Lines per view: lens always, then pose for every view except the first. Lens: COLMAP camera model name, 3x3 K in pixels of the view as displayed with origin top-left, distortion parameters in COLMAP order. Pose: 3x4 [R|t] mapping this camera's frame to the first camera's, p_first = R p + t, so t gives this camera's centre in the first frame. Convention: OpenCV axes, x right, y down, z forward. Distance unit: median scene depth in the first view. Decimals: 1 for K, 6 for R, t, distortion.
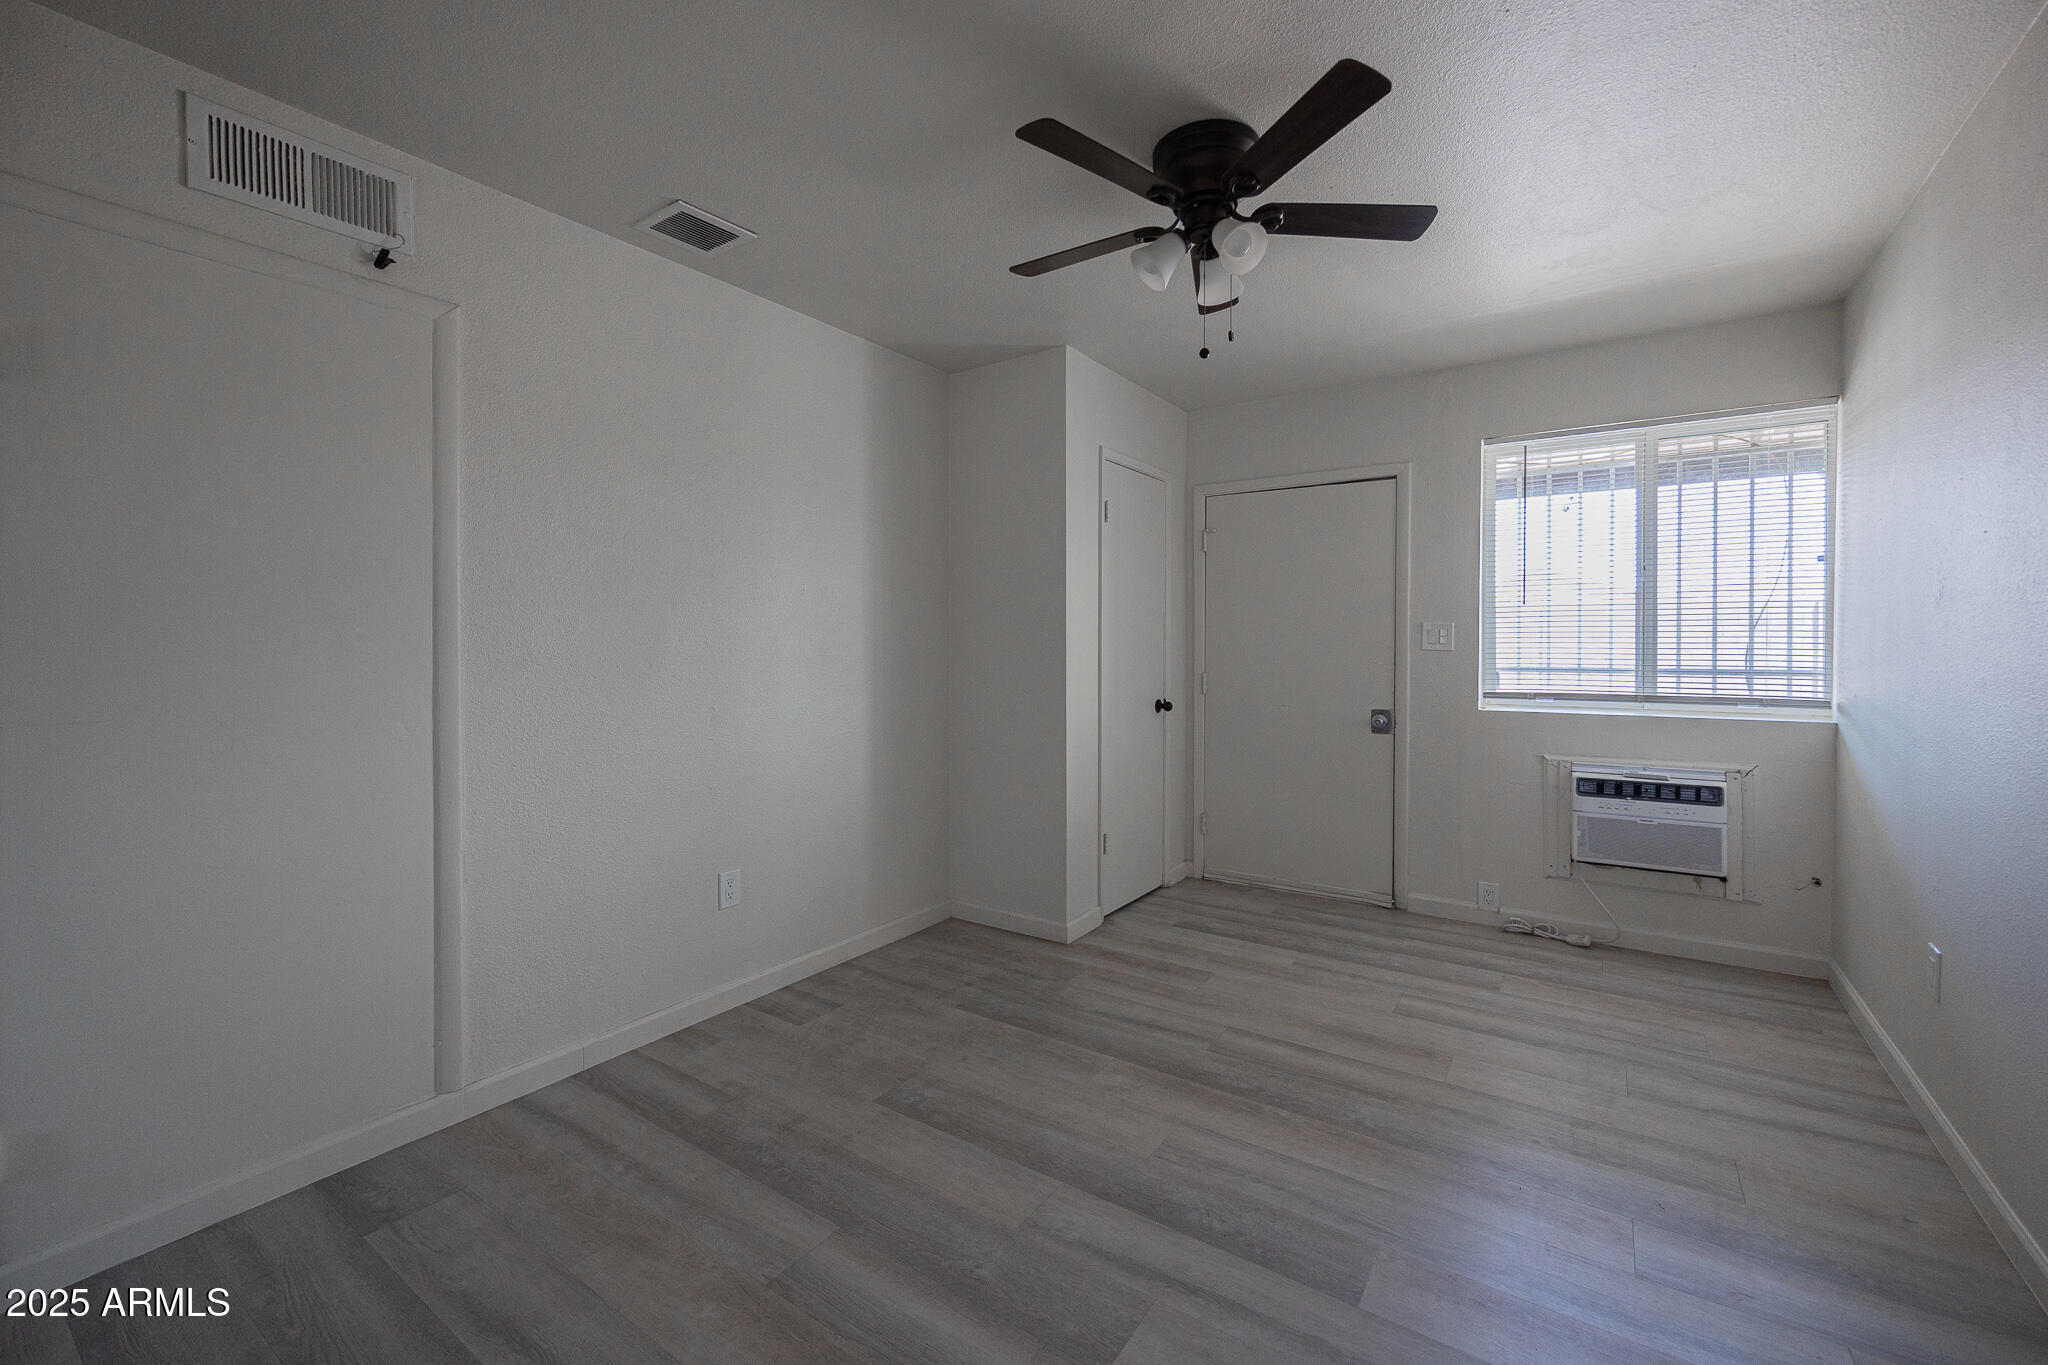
lens RADIAL K [[832.3, 0, 1028.6], [0, 832.3, 638.6], [0, 0, 1]] dist [-0.001062, -0.000288]
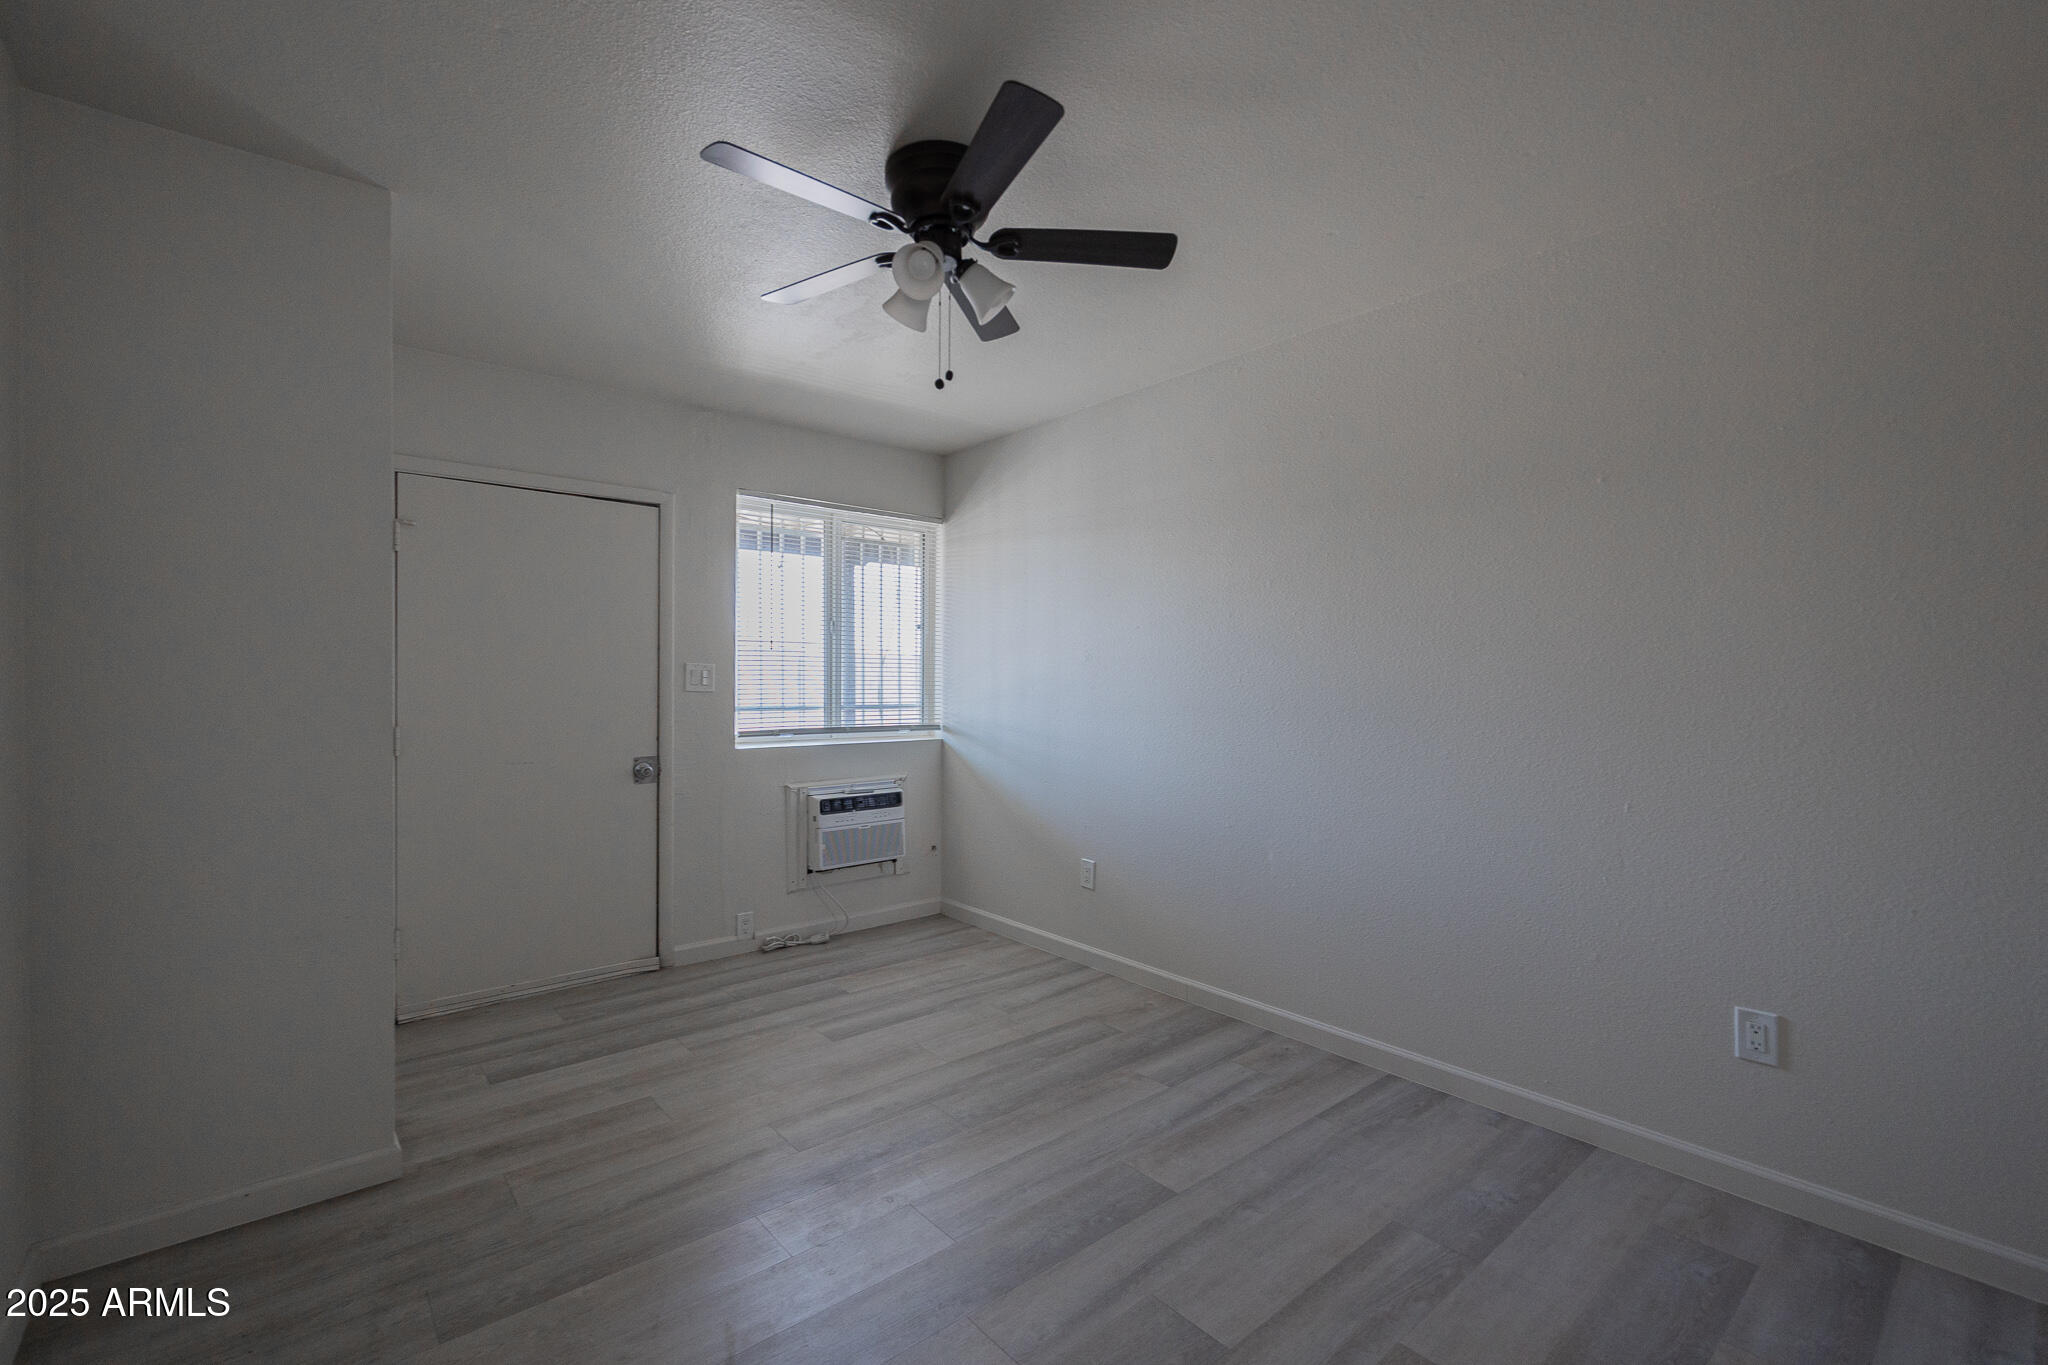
lens RADIAL K [[879.2, 0, 1024.0], [0, 879.2, 682.5], [0, 0, 1]] dist [-0.001065, -0.000211]
pose [[0.269512, 0.003759, 0.962990, -0.455359], [-0.009575, 0.999953, -0.001224, 0.000757], [-0.962949, -0.008891, 0.269536, 0.392642]]
